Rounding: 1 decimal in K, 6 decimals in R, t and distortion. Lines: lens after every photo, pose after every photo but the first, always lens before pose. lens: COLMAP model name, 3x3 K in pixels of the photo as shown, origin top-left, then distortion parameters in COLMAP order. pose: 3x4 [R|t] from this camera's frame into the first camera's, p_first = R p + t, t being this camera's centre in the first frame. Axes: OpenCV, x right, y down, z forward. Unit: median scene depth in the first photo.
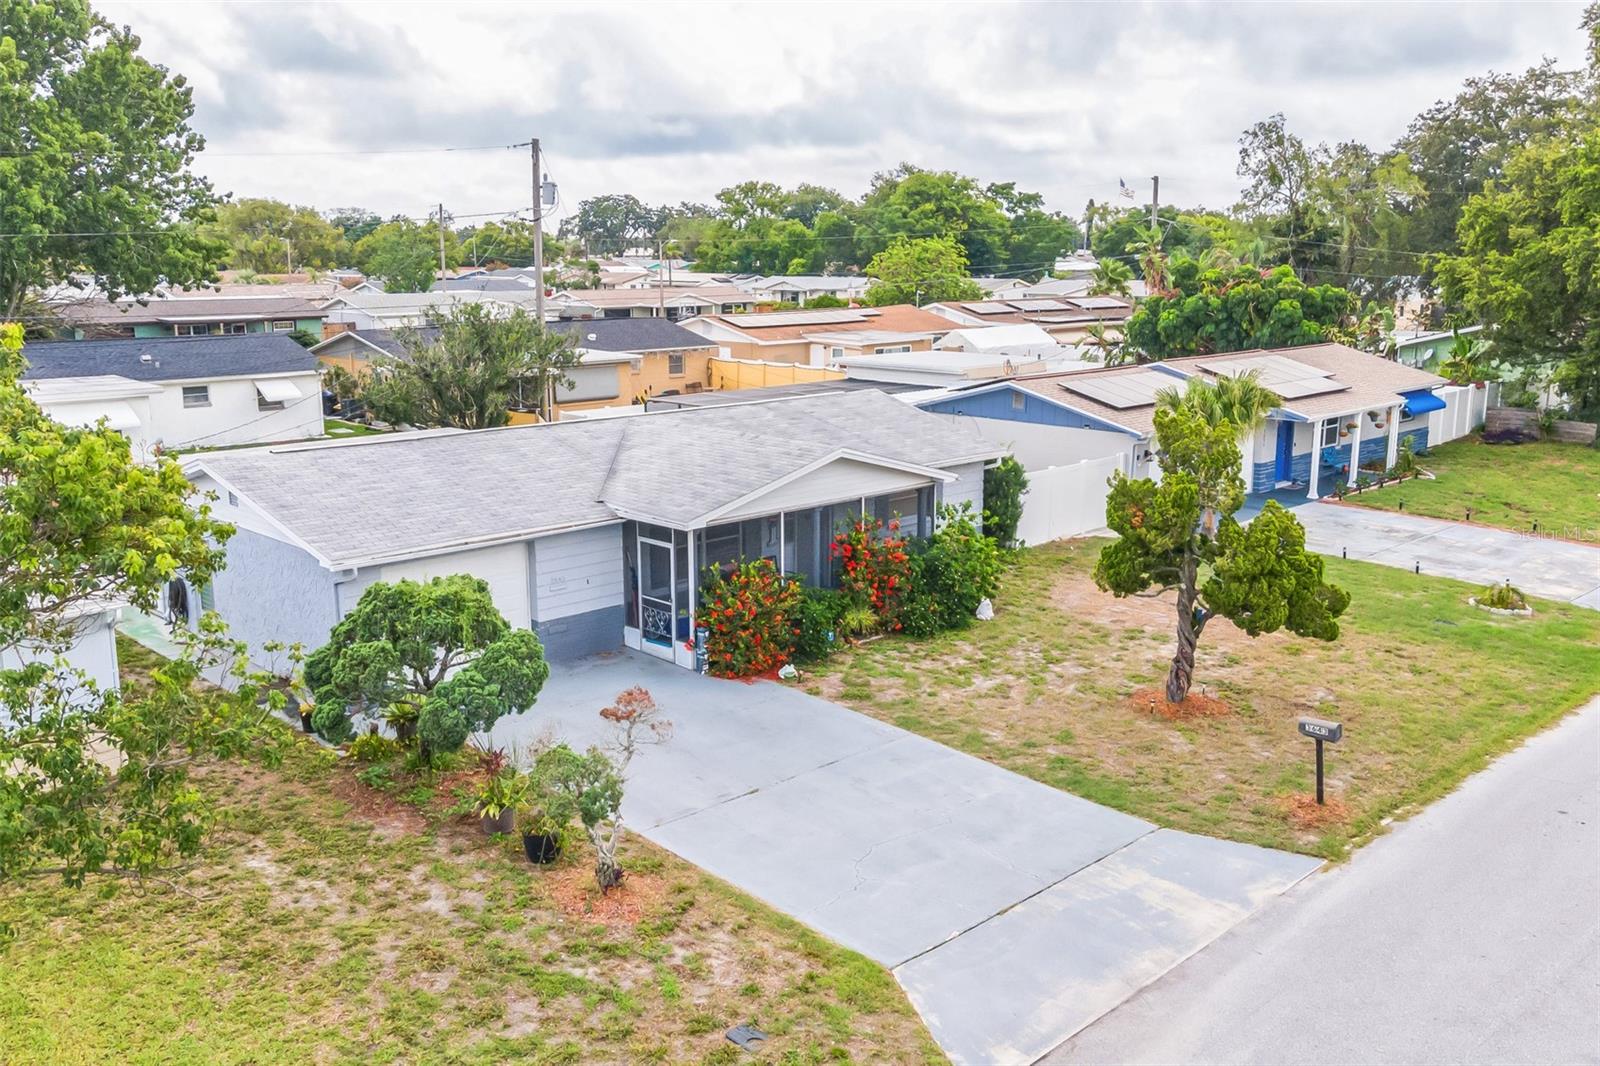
lens RADIAL K [[1390.3, 0, 790.9], [0, 1390.3, 527.8], [0, 0, 1]] dist [0.019334, 0.024743]
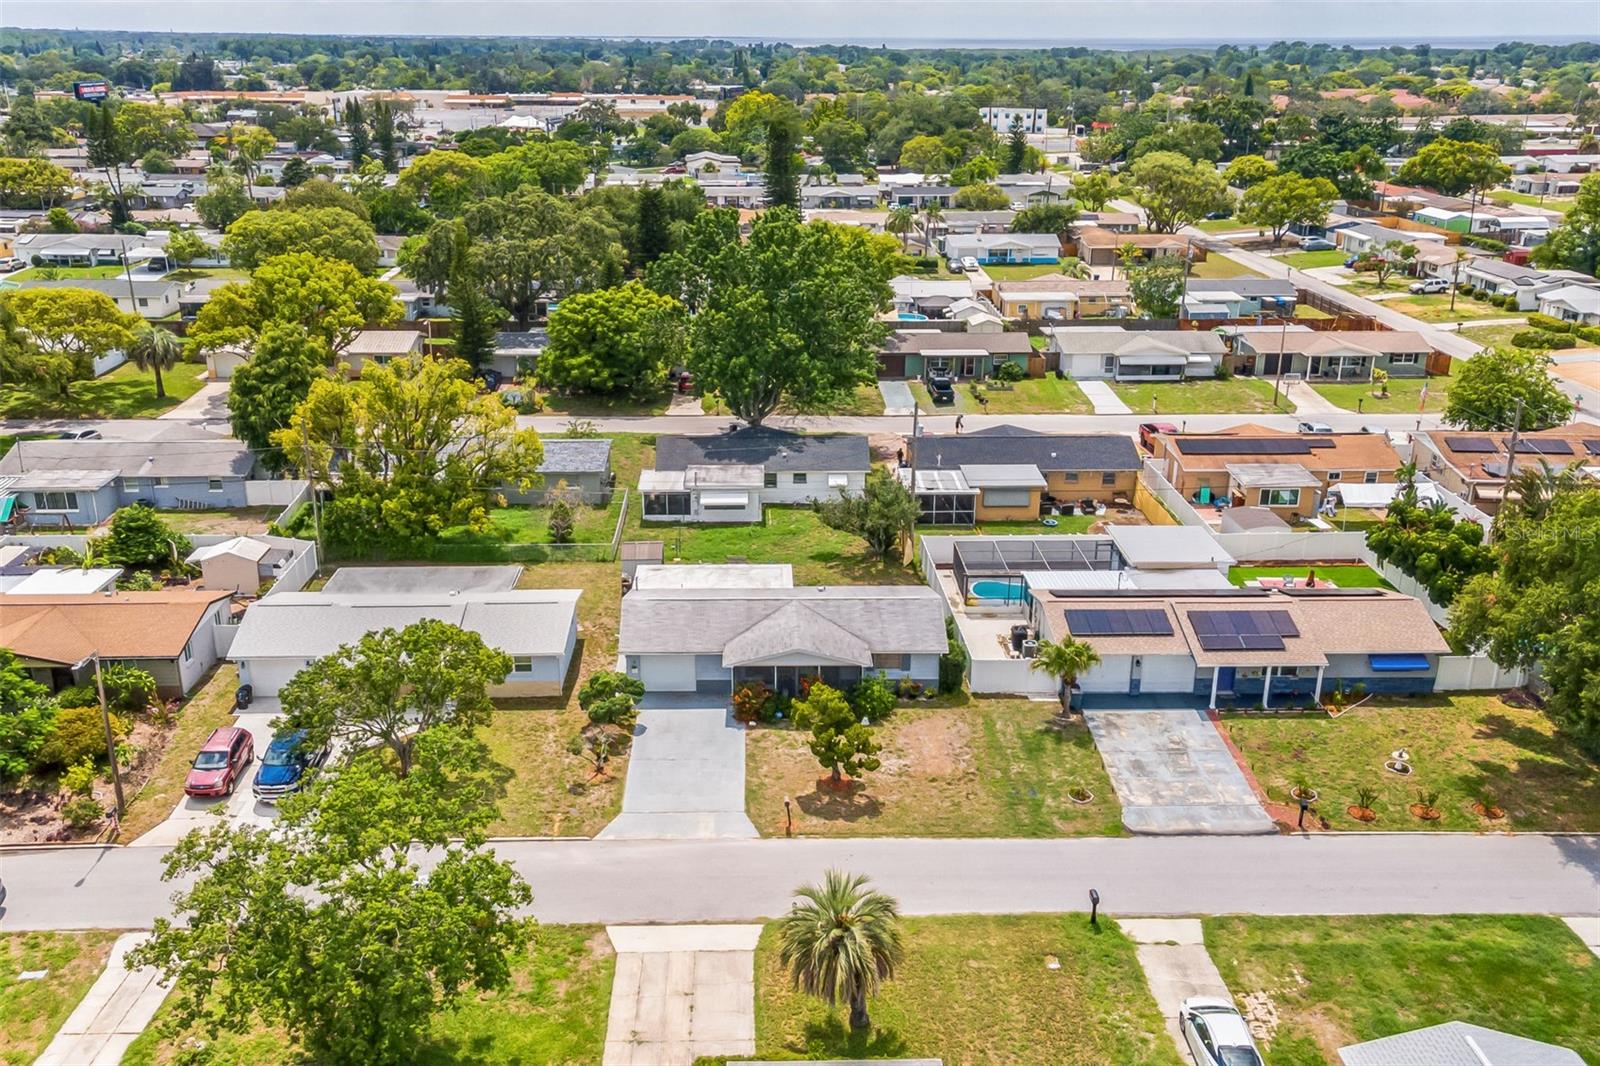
lens RADIAL K [[1390.3, 0, 791.6], [0, 1390.3, 520.3], [0, 0, 1]] dist [0.019334, 0.024743]
pose [[0.734615, 0.228599, -0.638814, 1.973615], [-0.141655, 0.972458, 0.185095, -0.930543], [0.663532, -0.045482, 0.746764, -1.165018]]
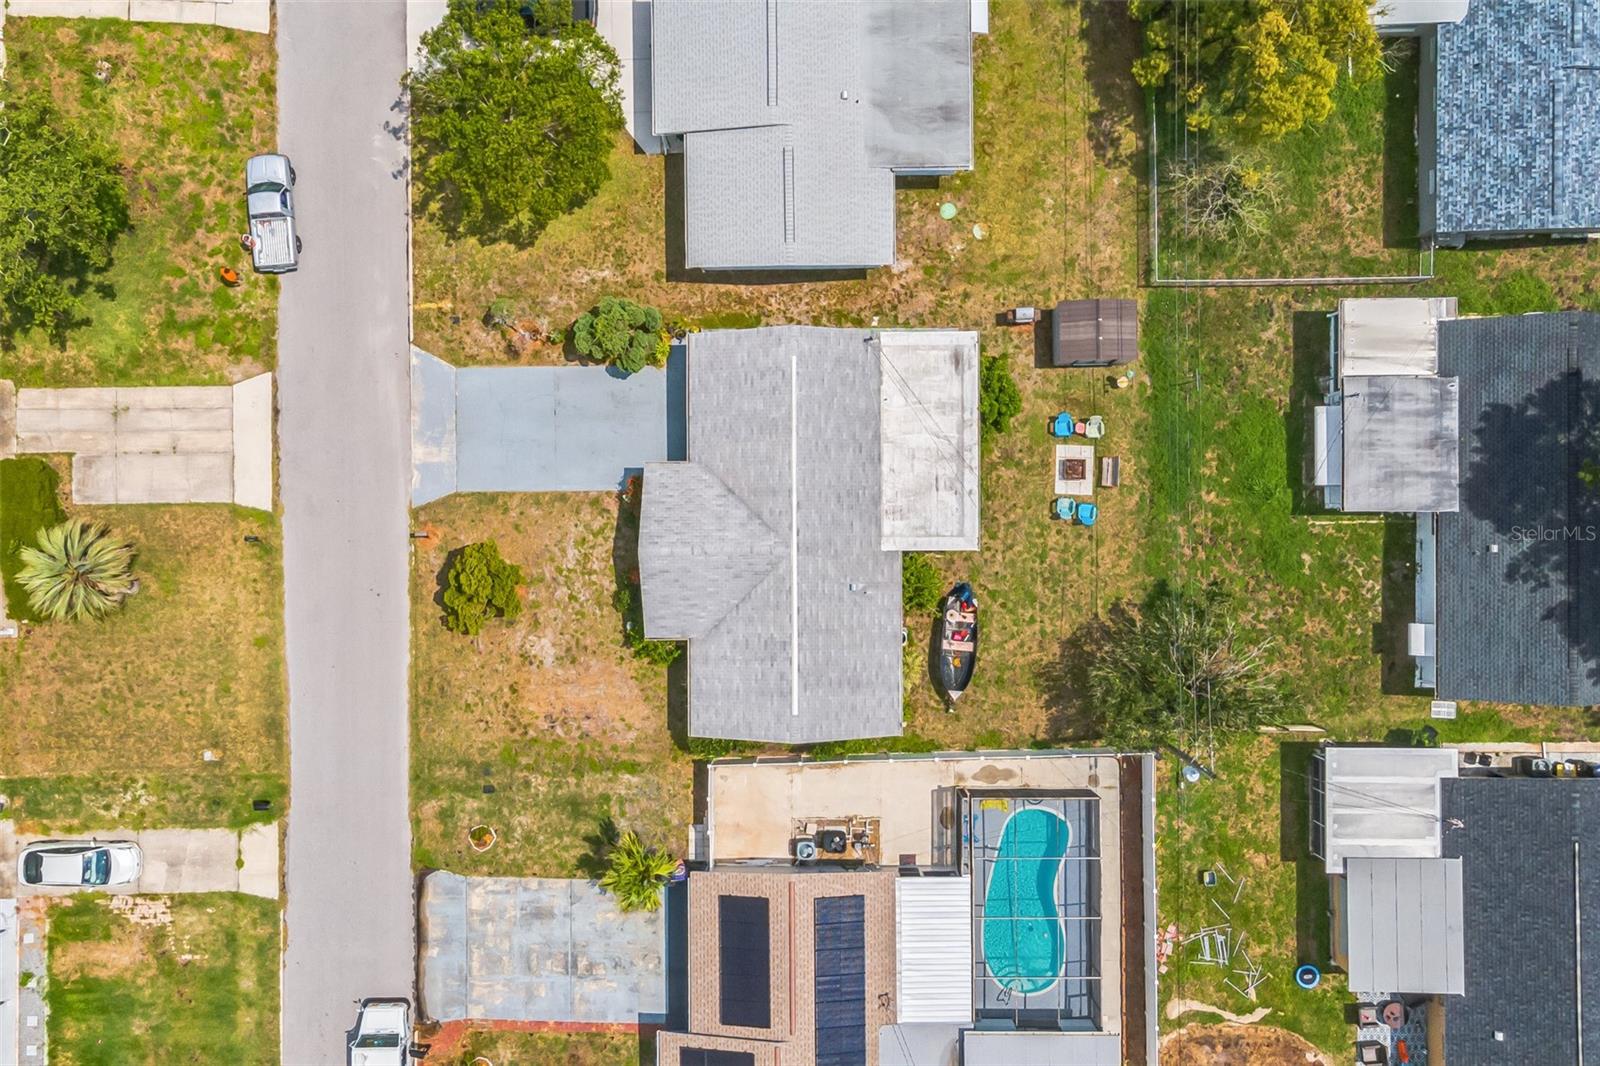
lens RADIAL K [[1390.3, 0, 797.1], [0, 1390.3, 539.2], [0, 0, 1]] dist [0.019334, 0.024743]
pose [[-0.692669, 0.721023, 0.018301, -0.228896], [-0.127250, -0.147143, 0.980896, -2.666924], [0.709941, 0.677108, 0.193672, 0.868986]]
